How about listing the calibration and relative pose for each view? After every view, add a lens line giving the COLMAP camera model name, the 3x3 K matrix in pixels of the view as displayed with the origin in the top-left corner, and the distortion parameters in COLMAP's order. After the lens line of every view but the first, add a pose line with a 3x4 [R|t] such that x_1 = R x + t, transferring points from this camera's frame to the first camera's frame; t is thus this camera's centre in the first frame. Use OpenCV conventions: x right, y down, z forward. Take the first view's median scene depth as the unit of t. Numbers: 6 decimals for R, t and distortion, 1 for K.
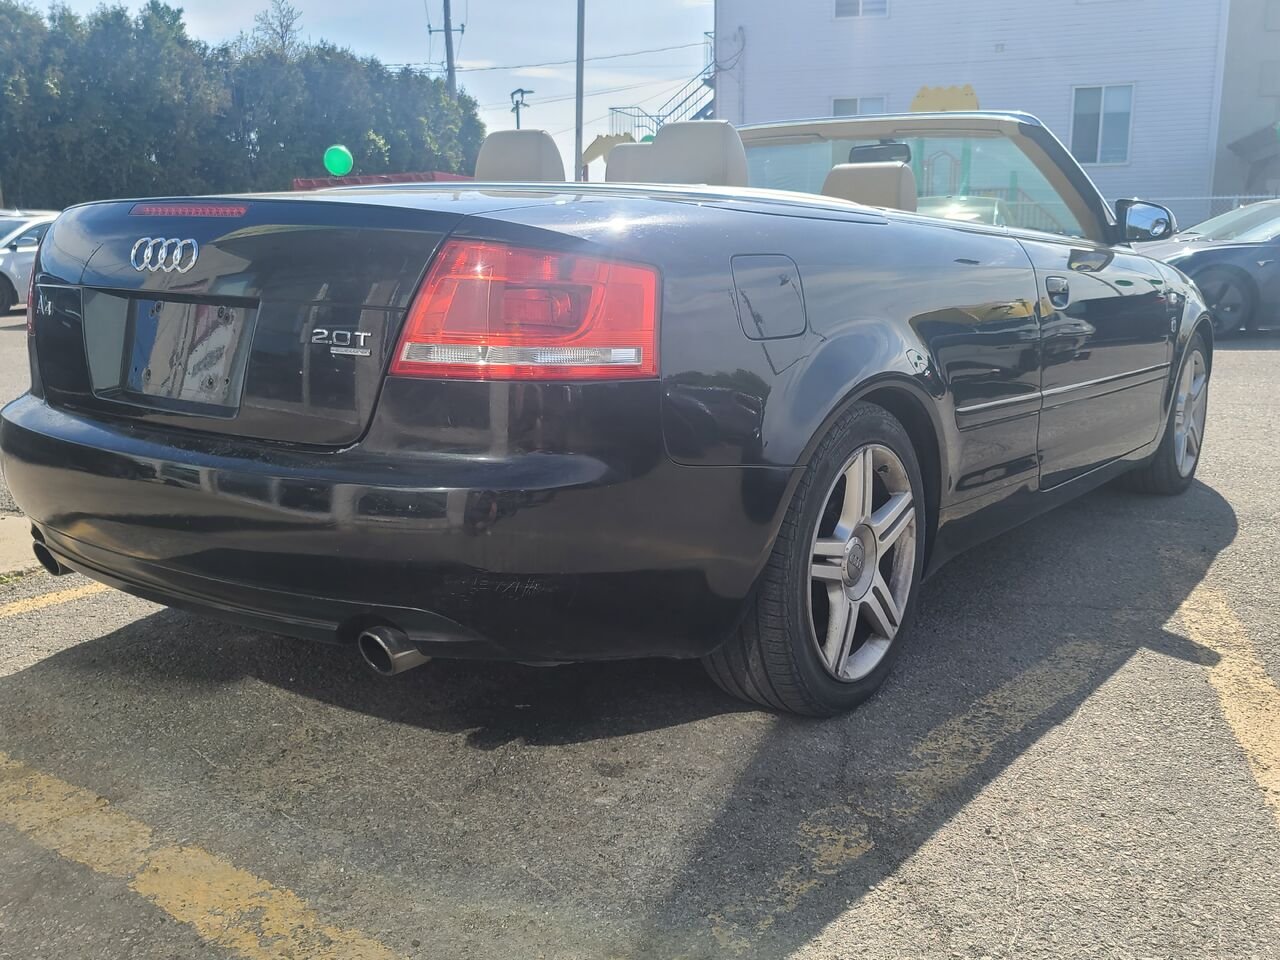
lens RADIAL K [[1362.7, 0, 649.8], [0, 1362.7, 490.8], [0, 0, 1]] dist [0.036937, 0.023973]
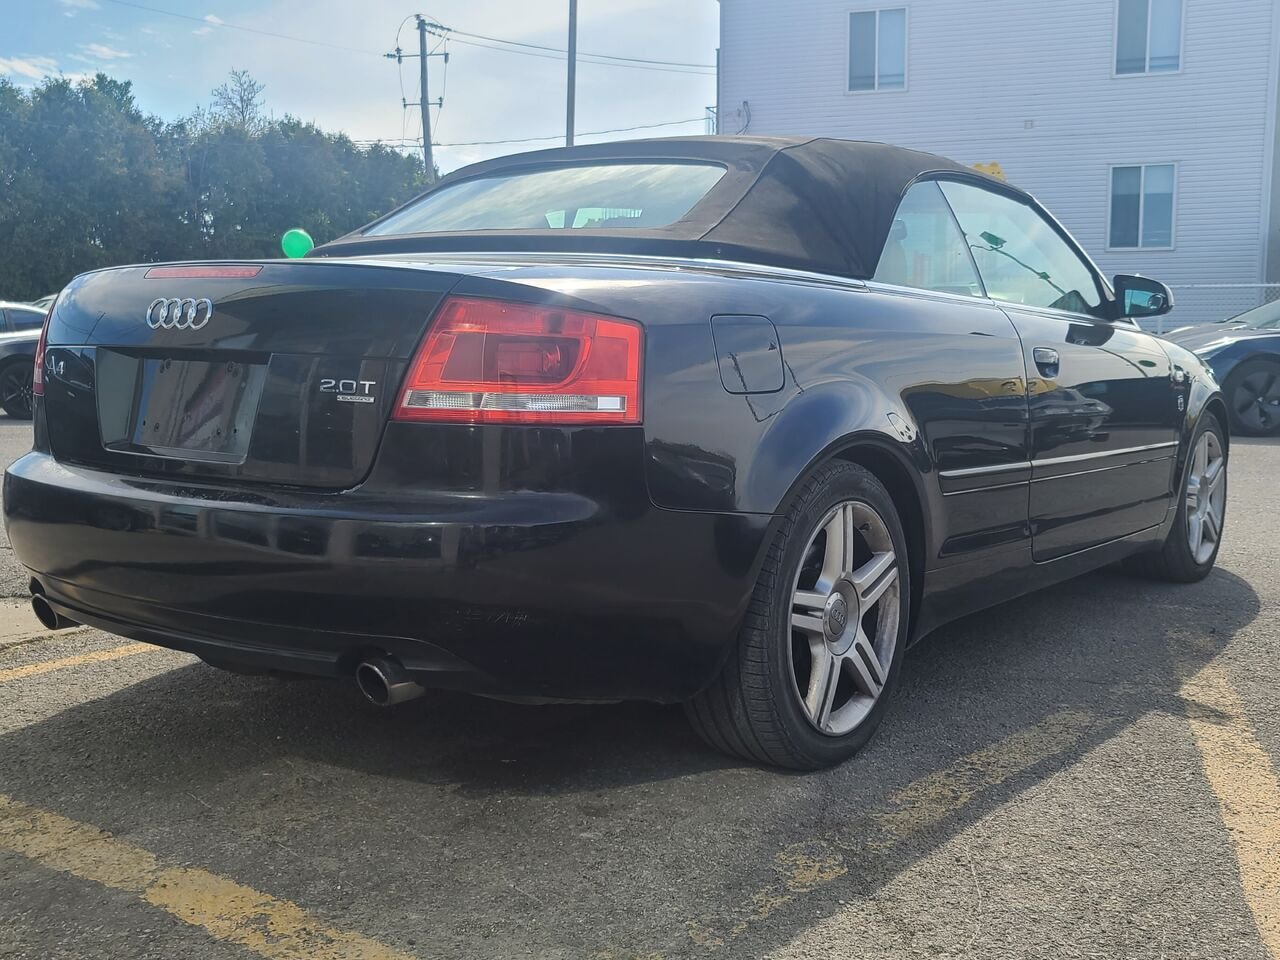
lens RADIAL K [[1593.3, 0, 640.0], [0, 1593.3, 480.0], [0, 0, 1]] dist [0.034116, -0.006258]
pose [[0.999986, 0.001399, -0.005032, 0.010073], [-0.001858, 0.995726, -0.092340, 0.065121], [0.004881, 0.092348, 0.995715, -0.208617]]
